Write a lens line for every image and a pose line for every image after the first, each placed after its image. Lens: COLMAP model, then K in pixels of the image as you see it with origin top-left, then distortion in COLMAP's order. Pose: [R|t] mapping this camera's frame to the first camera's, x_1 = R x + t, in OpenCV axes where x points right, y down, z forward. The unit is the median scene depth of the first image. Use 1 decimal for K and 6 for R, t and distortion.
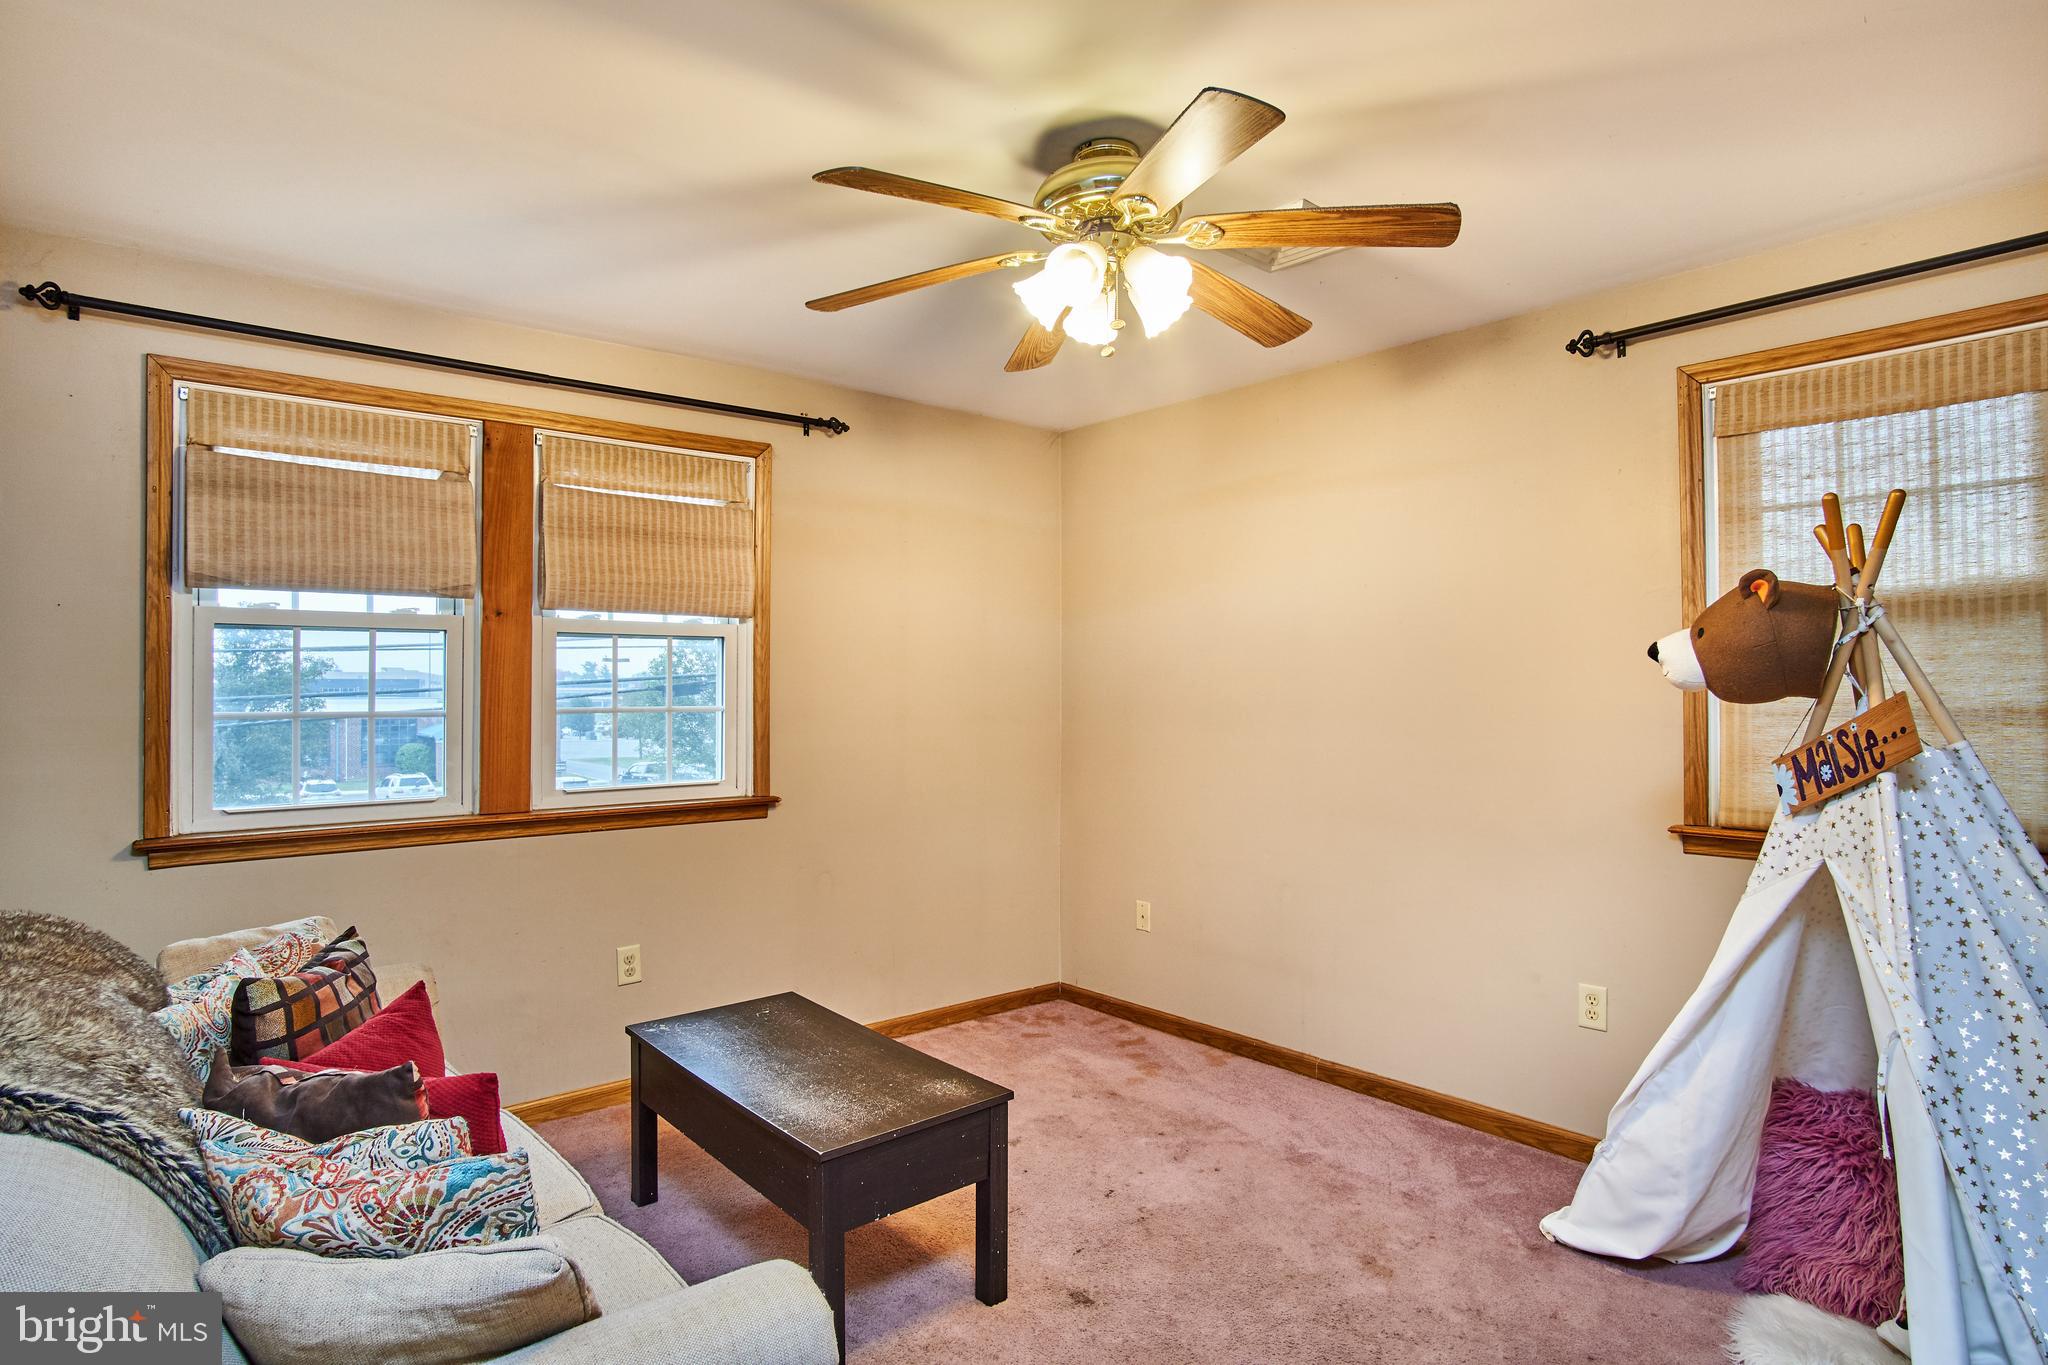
lens RADIAL K [[1102.8, 0, 1018.1], [0, 1102.8, 679.5], [0, 0, 1]] dist [-0.027546, 0.004029]
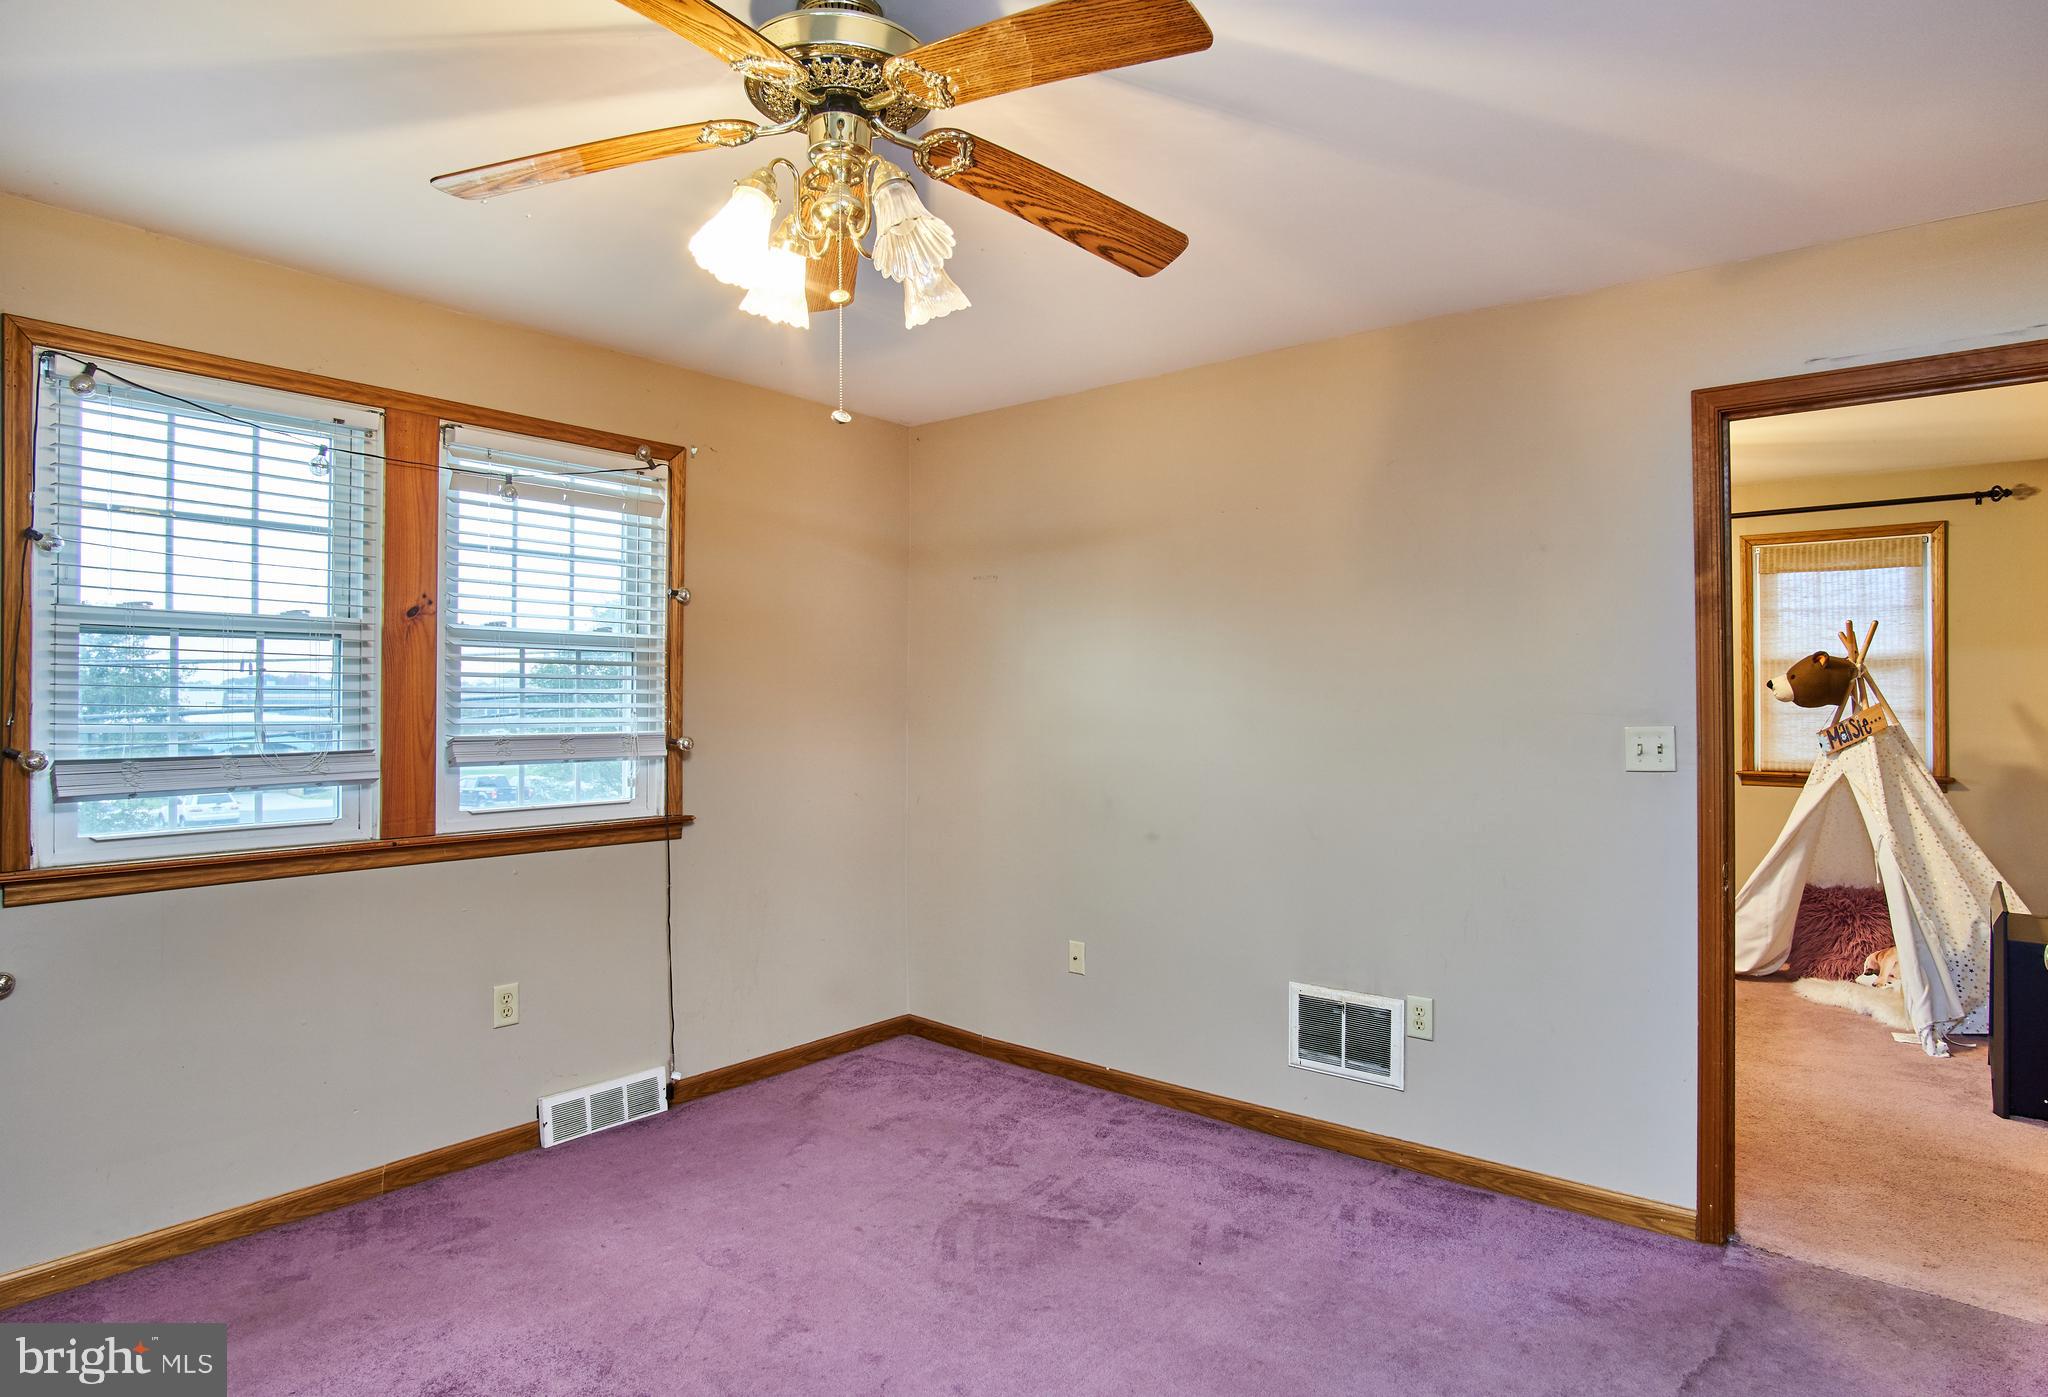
lens RADIAL K [[1279.3, 0, 1031.2], [0, 1279.3, 709.1], [0, 0, 1]] dist [0.006512, 0.000429]
pose [[0.971170, 0.002266, 0.238379, -1.561776], [-0.004822, 0.999937, 0.010143, 0.004861], [-0.238341, -0.011000, 0.971119, -1.230550]]
